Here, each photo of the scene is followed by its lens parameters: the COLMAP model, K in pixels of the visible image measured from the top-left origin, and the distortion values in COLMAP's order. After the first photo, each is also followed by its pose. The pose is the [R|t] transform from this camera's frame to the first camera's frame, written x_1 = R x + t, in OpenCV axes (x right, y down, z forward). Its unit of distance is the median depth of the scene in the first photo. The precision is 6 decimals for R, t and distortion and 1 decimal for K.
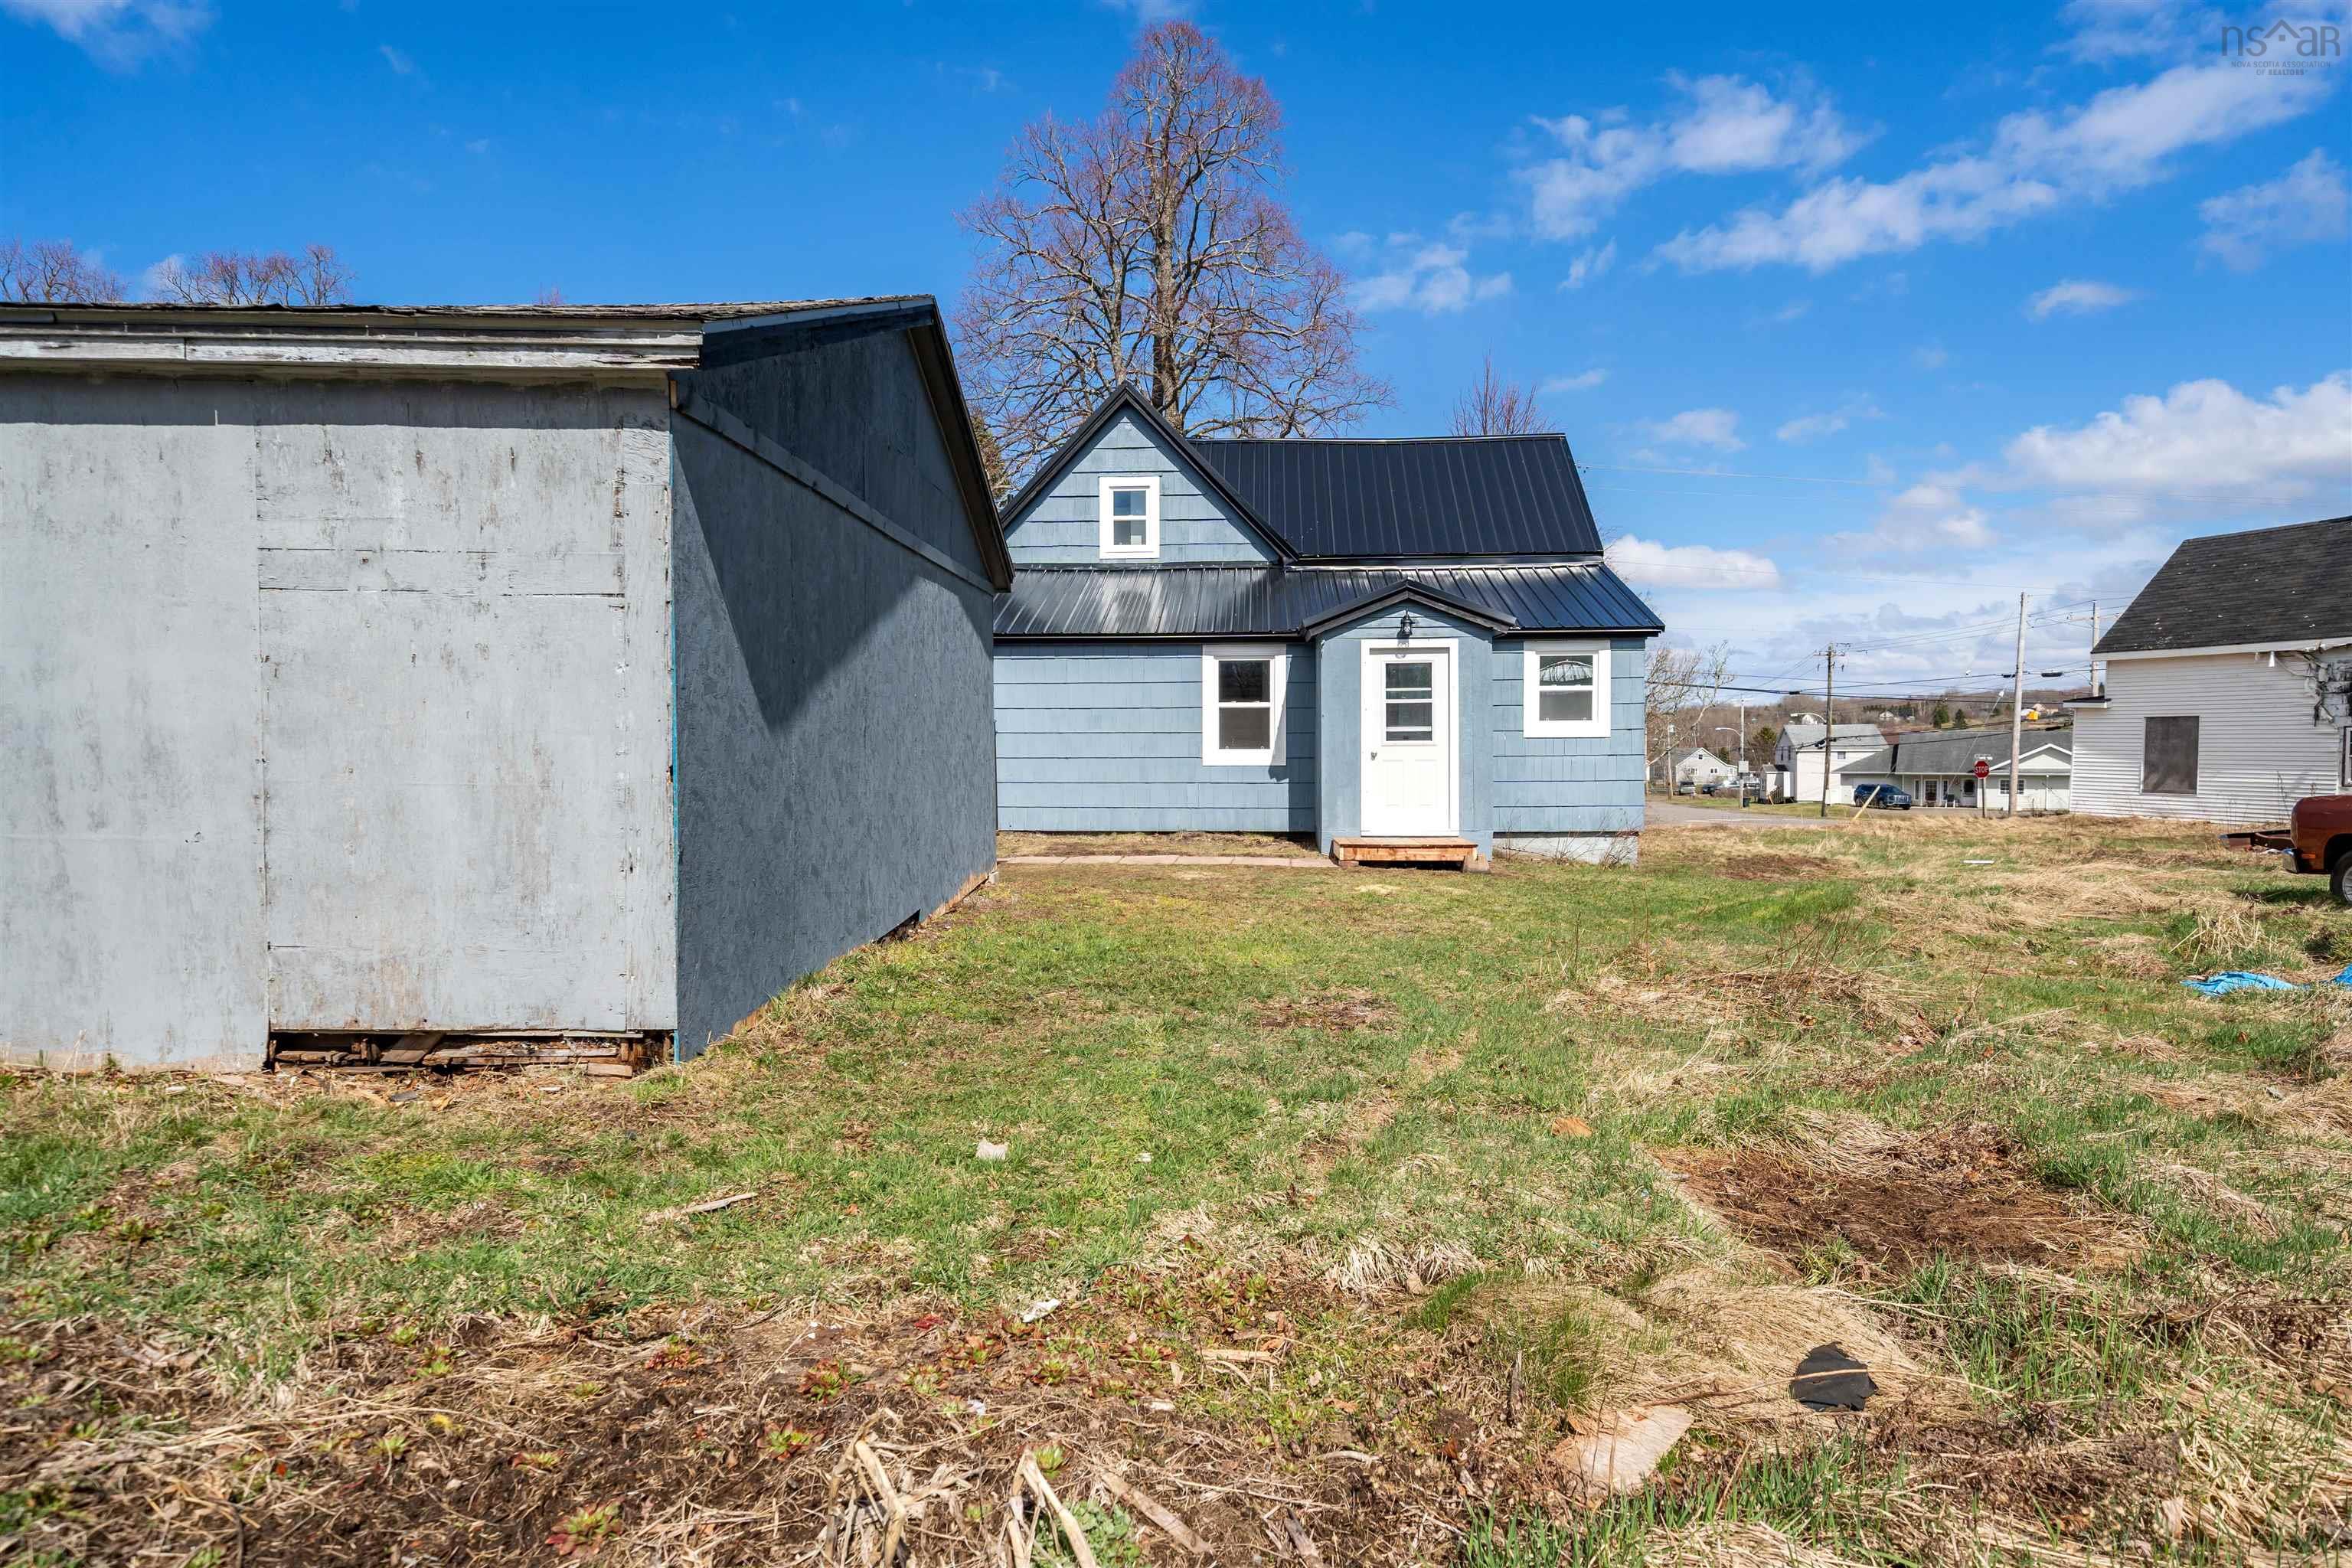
lens RADIAL K [[1237.7, 0, 1178.9], [0, 1237.7, 779.6], [0, 0, 1]] dist [0.000963, 0.000009]
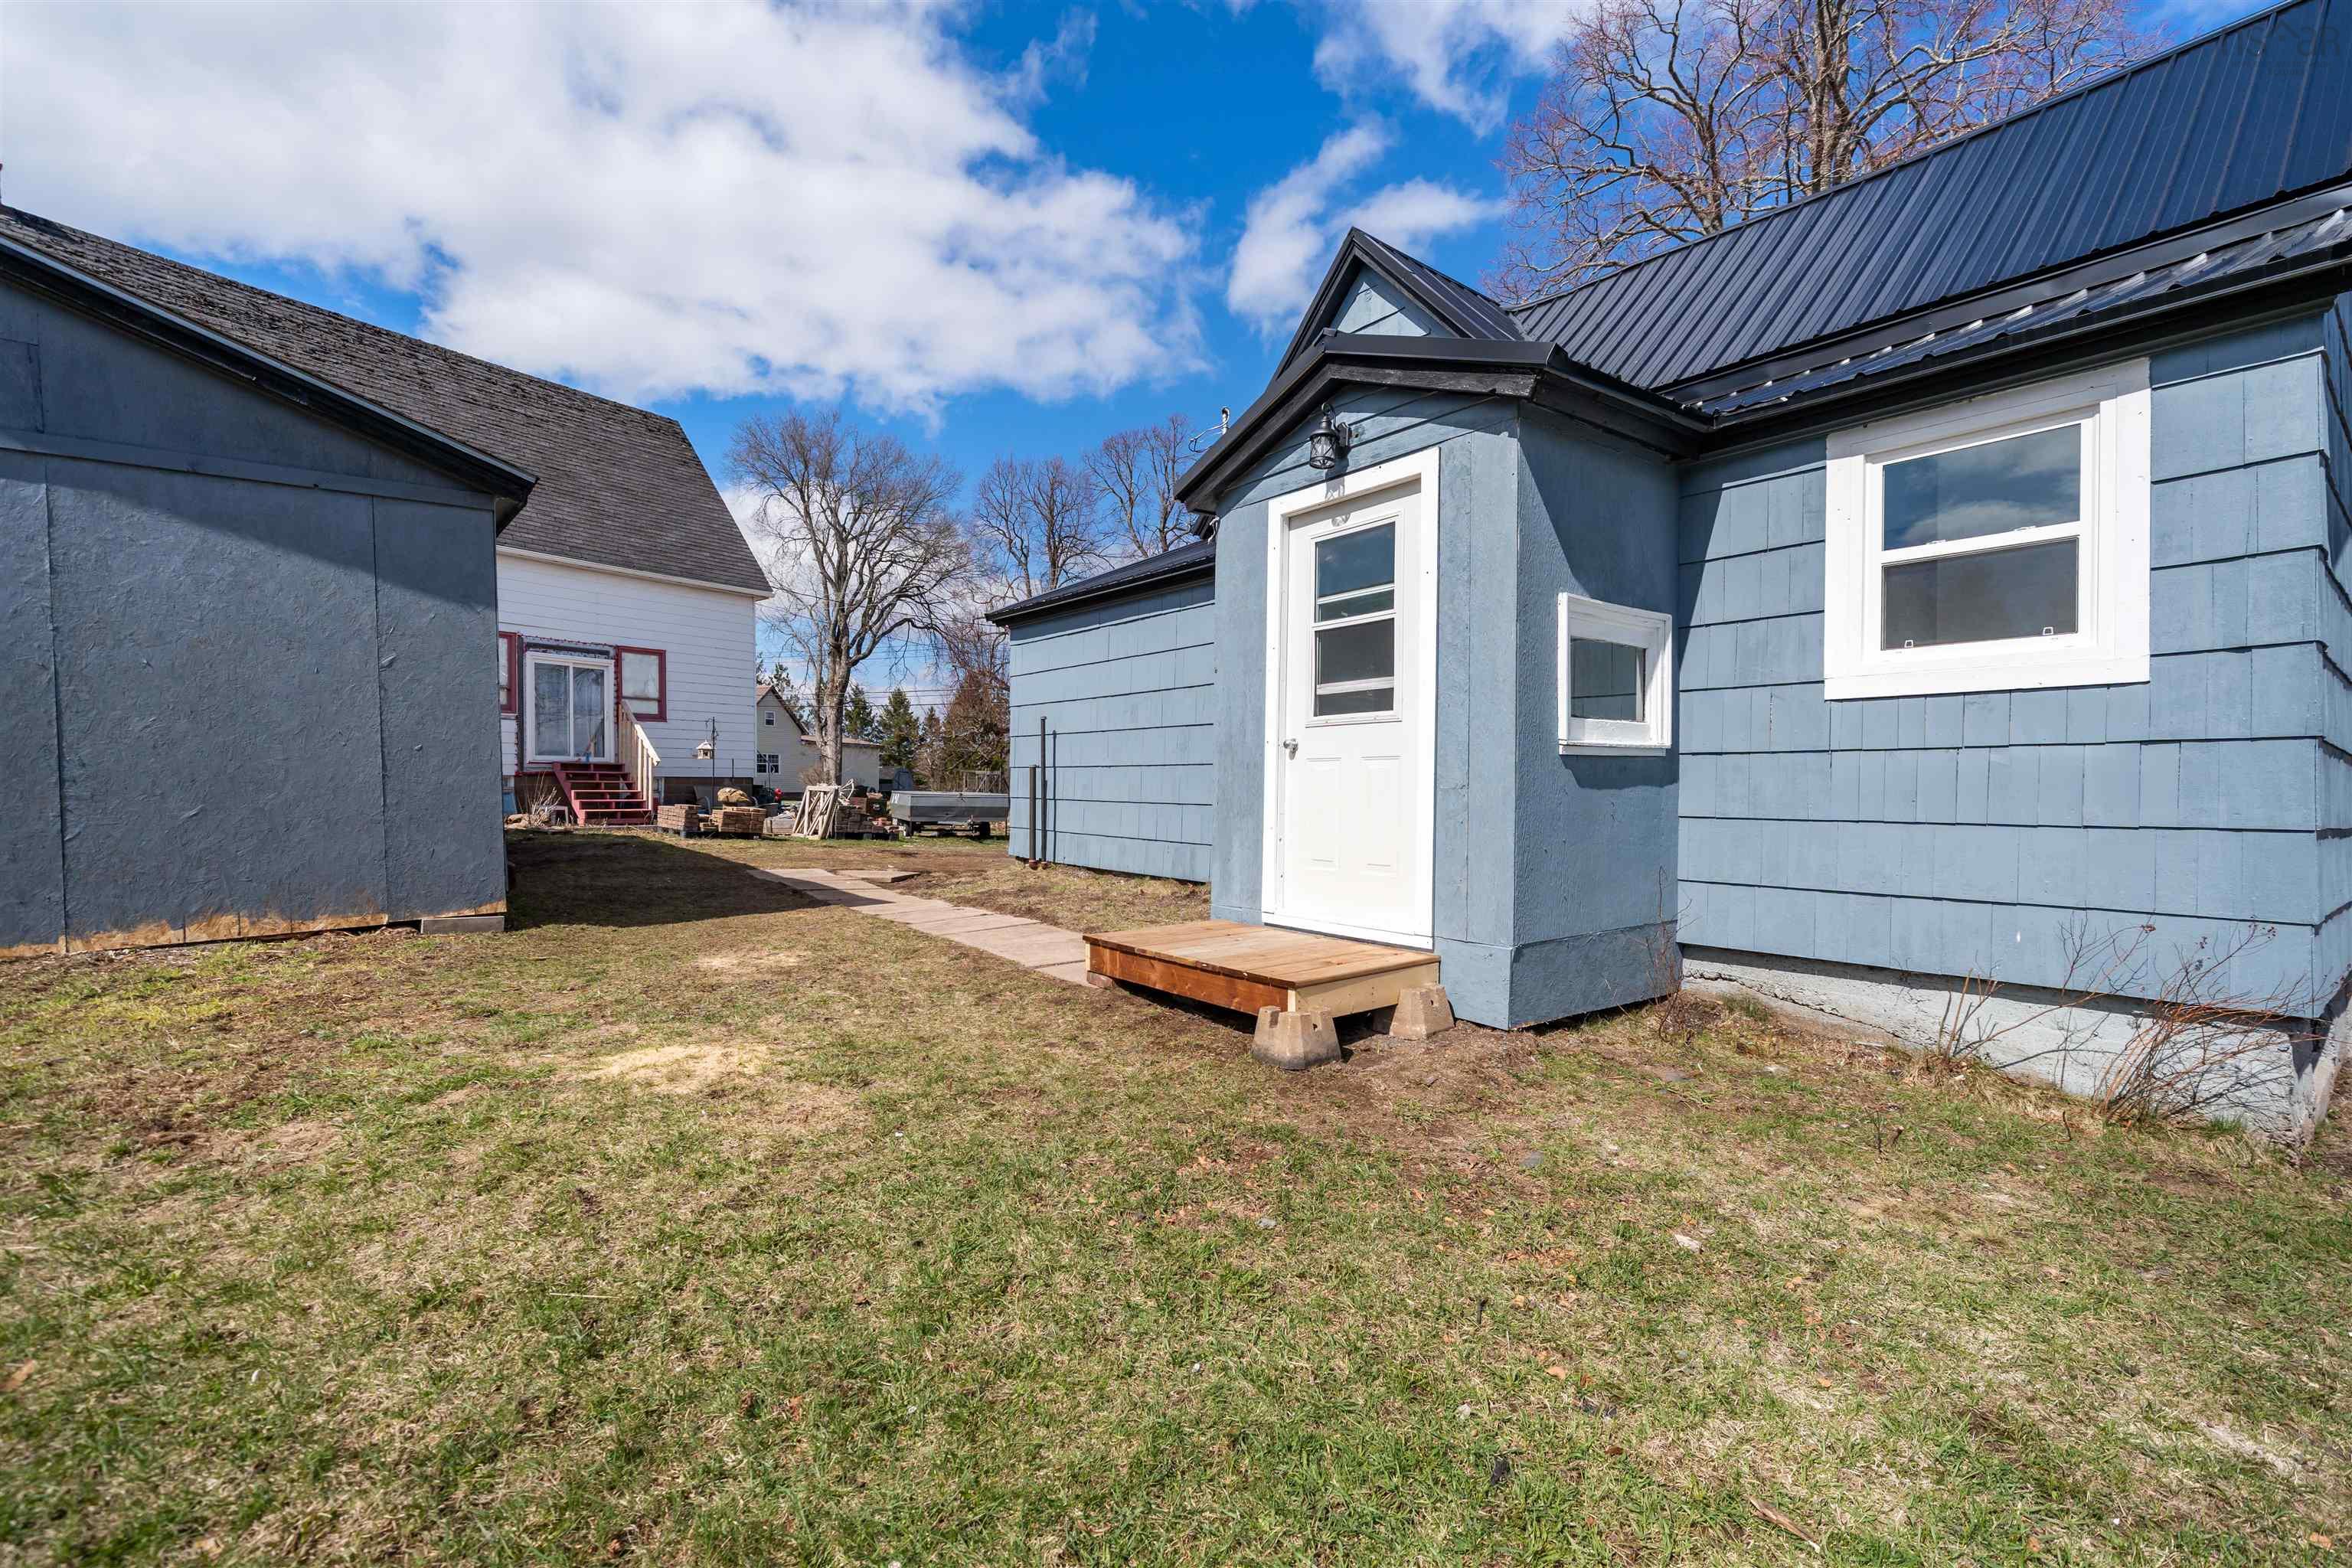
lens RADIAL K [[1020.3, 0, 1176.7], [0, 1020.3, 785.6], [0, 0, 1]] dist [-0.005391, -0.000362]
pose [[0.658343, 0.007345, -0.752682, 0.411649], [-0.023276, 0.999673, -0.010603, -0.001197], [0.752358, 0.024500, 0.658299, 0.721649]]
